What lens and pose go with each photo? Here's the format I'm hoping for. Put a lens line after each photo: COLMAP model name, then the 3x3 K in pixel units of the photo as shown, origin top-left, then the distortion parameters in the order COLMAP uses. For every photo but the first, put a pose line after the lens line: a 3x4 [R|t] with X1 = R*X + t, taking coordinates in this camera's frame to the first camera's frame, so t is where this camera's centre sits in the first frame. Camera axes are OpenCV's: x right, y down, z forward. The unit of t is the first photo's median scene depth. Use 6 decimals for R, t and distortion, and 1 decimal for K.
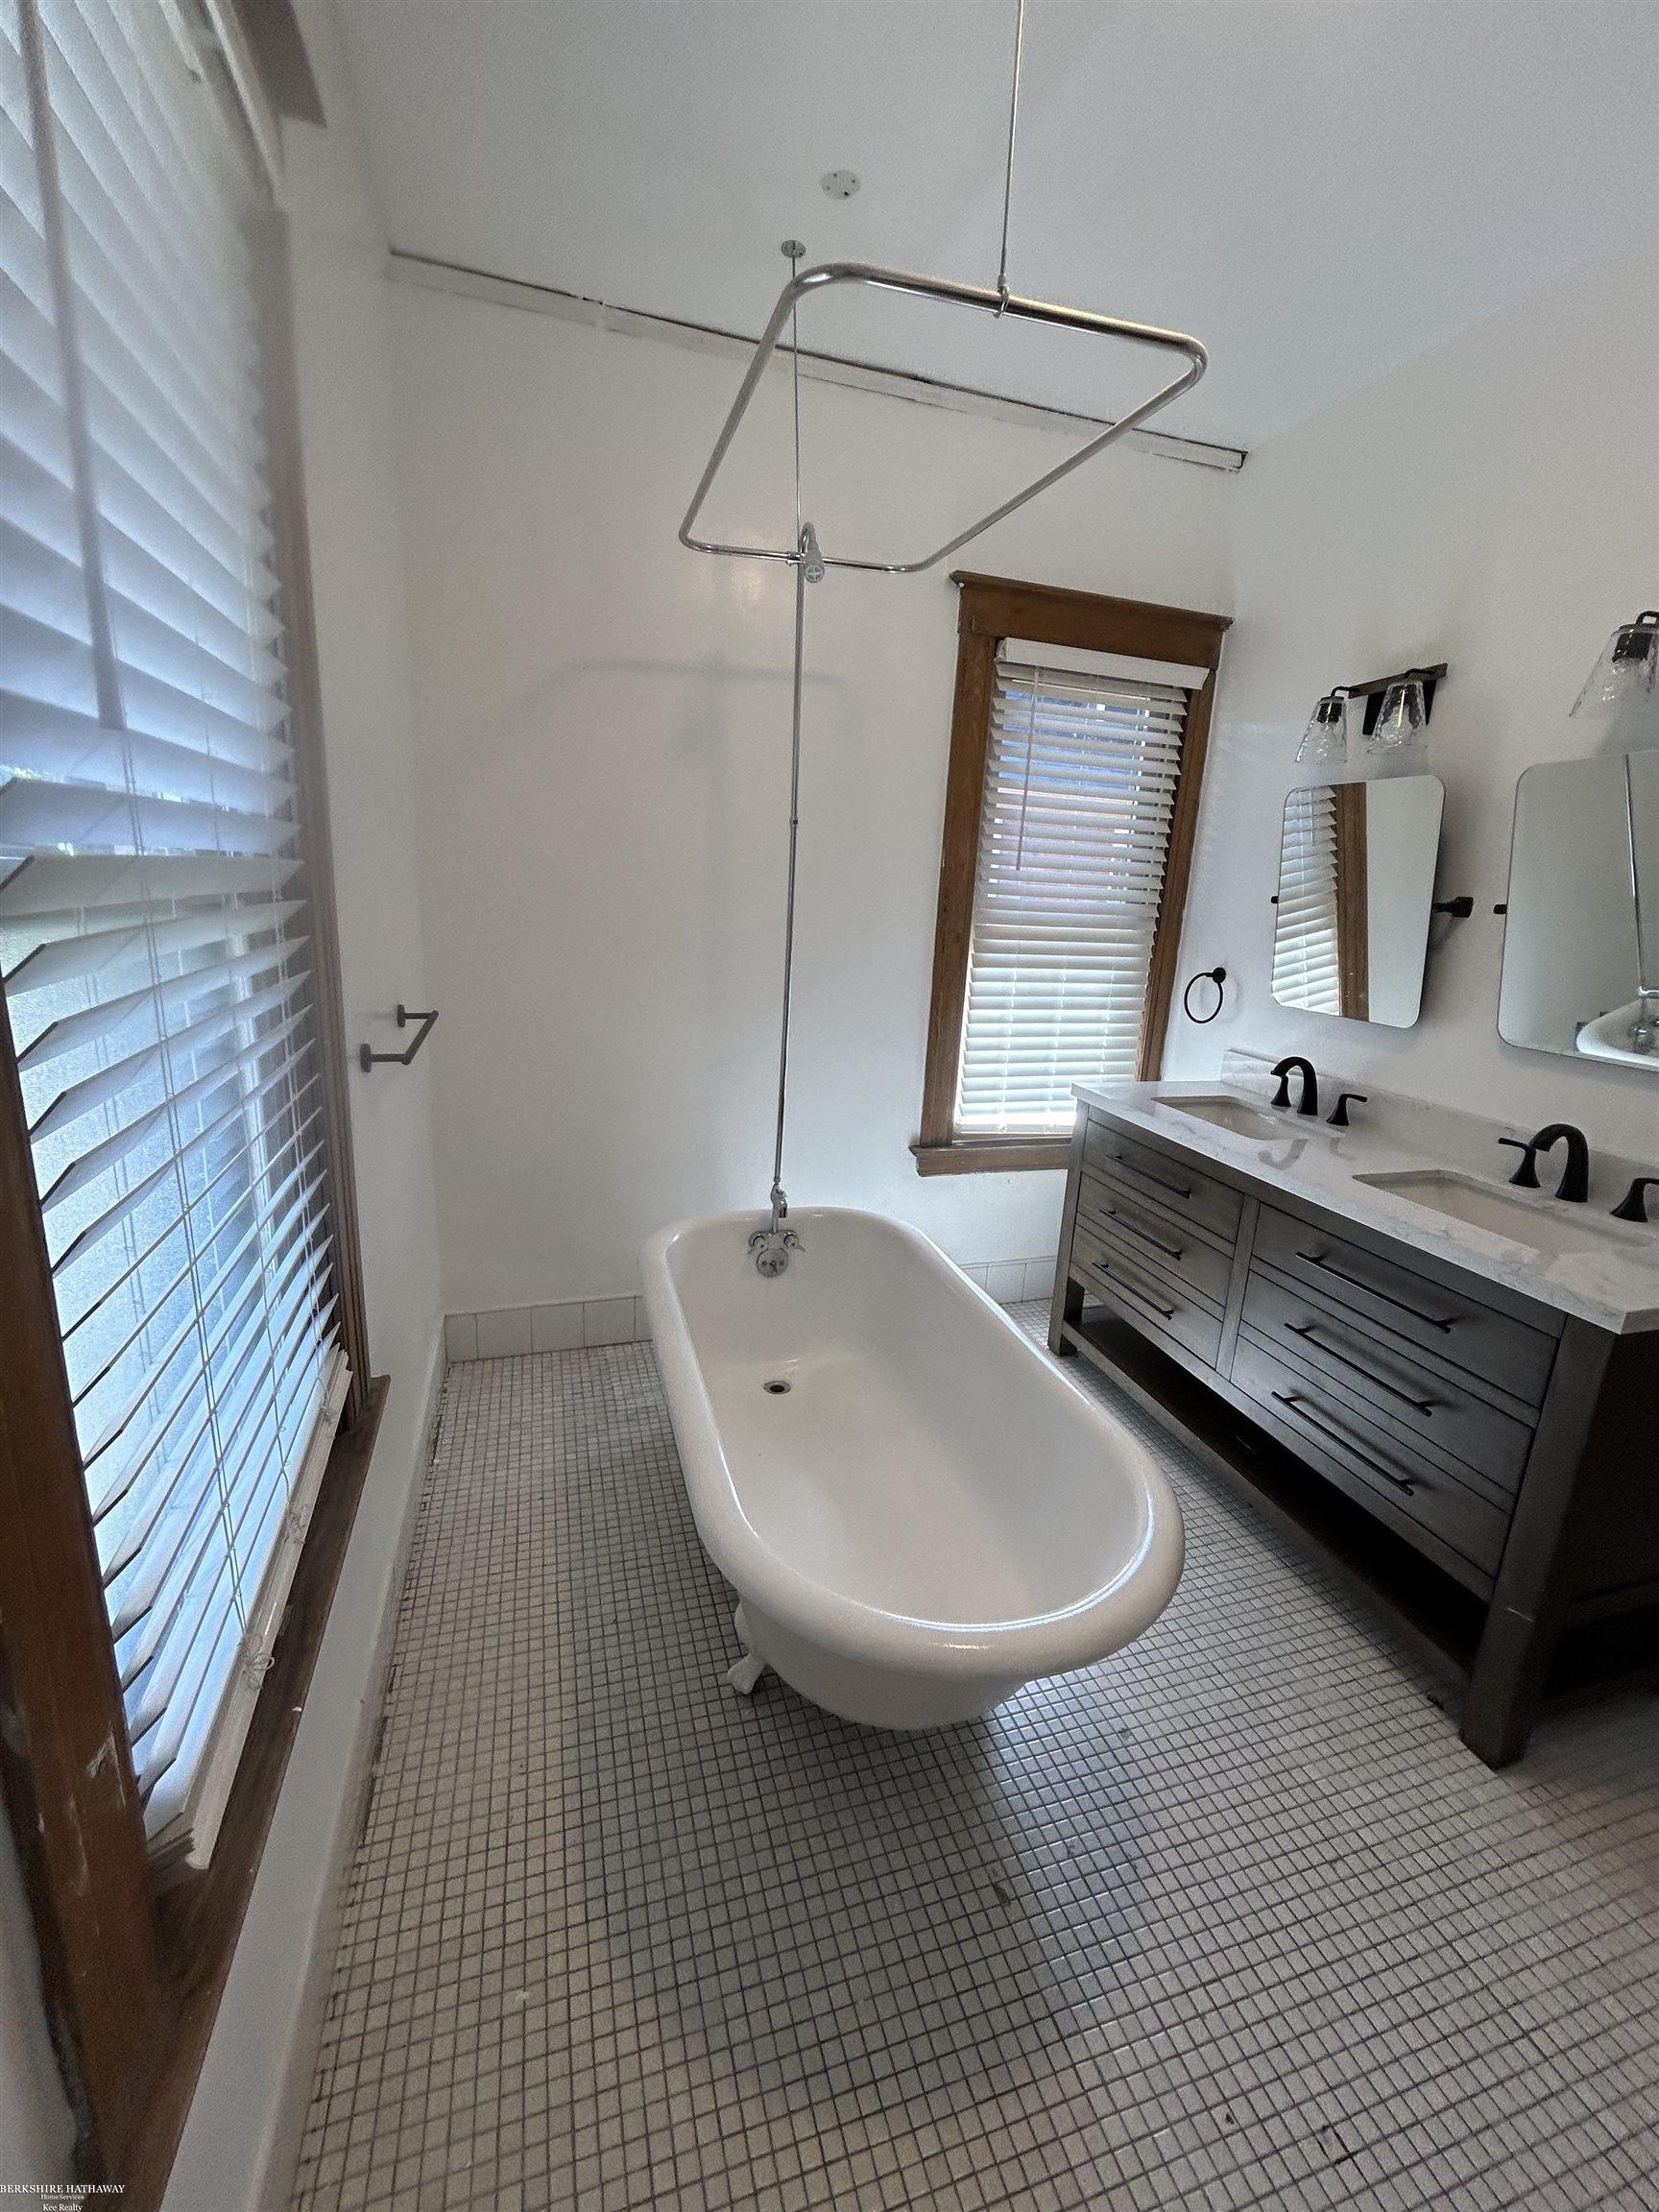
lens RADIAL K [[899.5, 0, 827.9], [0, 899.5, 1098.8], [0, 0, 1]] dist [0.003449, -0.002863]
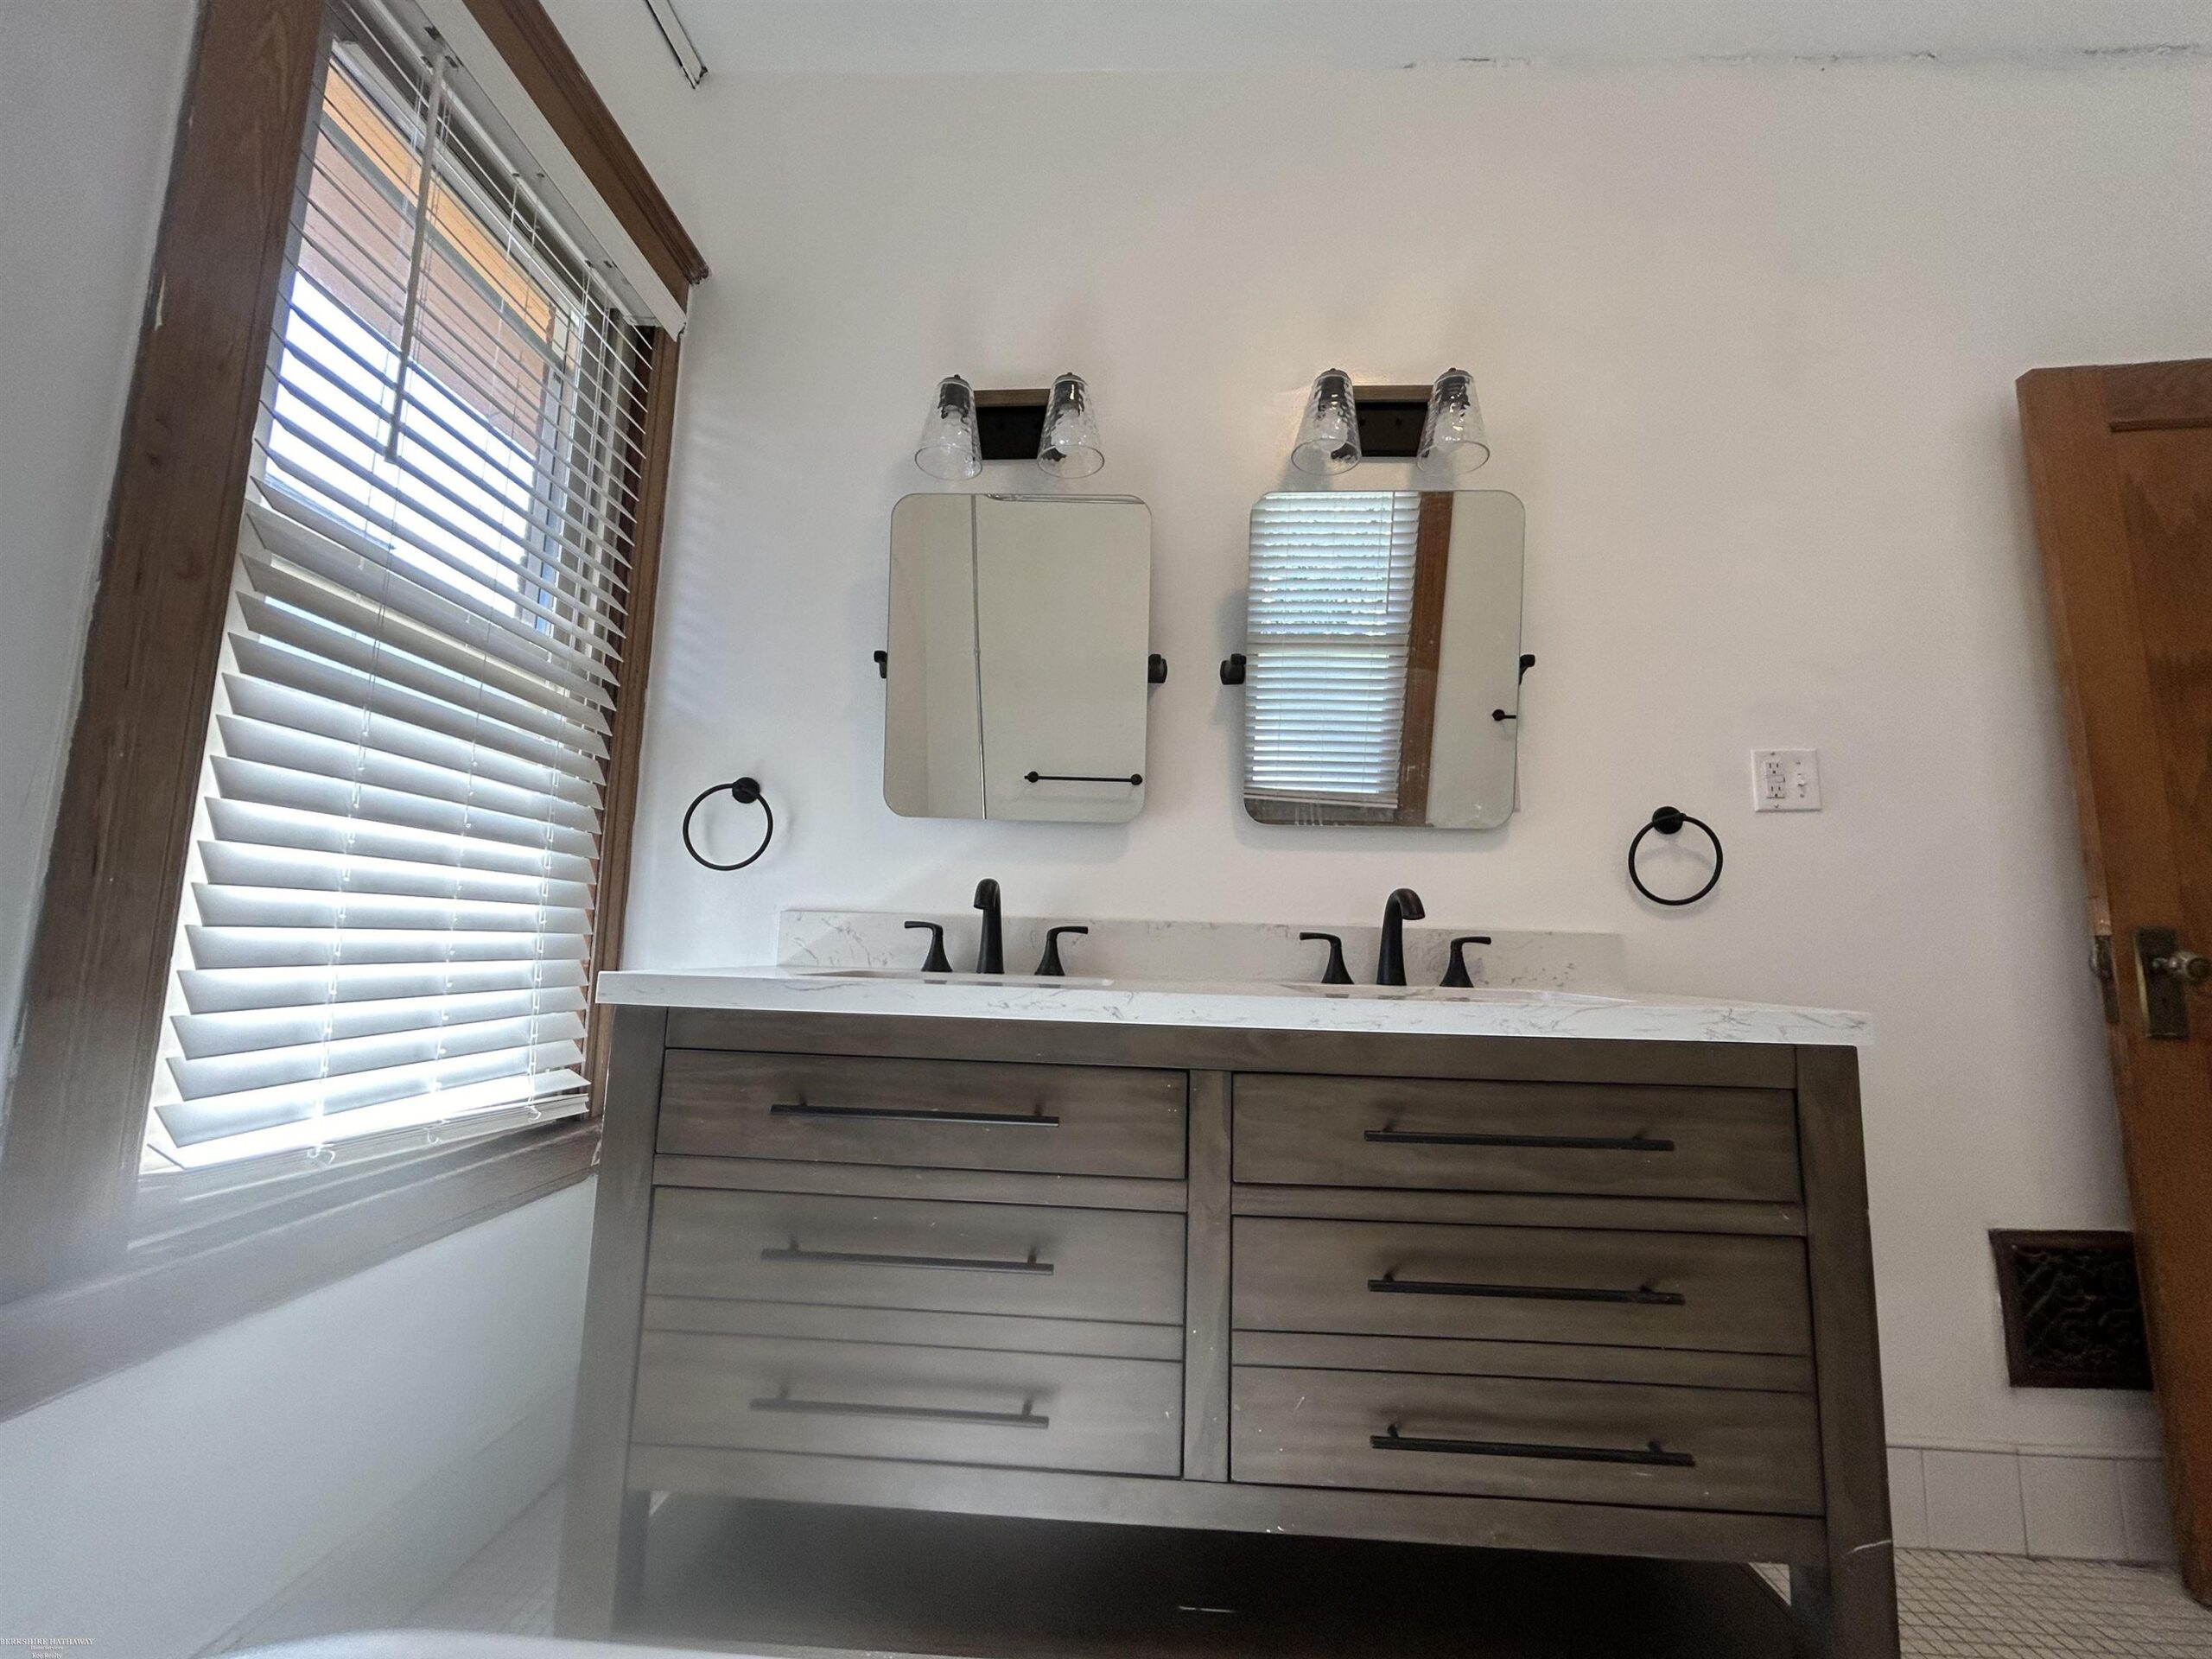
lens RADIAL K [[896.5, 0, 1107.3], [0, 896.5, 829.6], [0, 0, 1]] dist [0.003033, 0.000374]
pose [[0.345892, 0.077208, 0.935092, -0.041495], [0.213335, 0.964035, -0.158510, 0.038622], [-0.913700, 0.254315, 0.316981, 0.725909]]
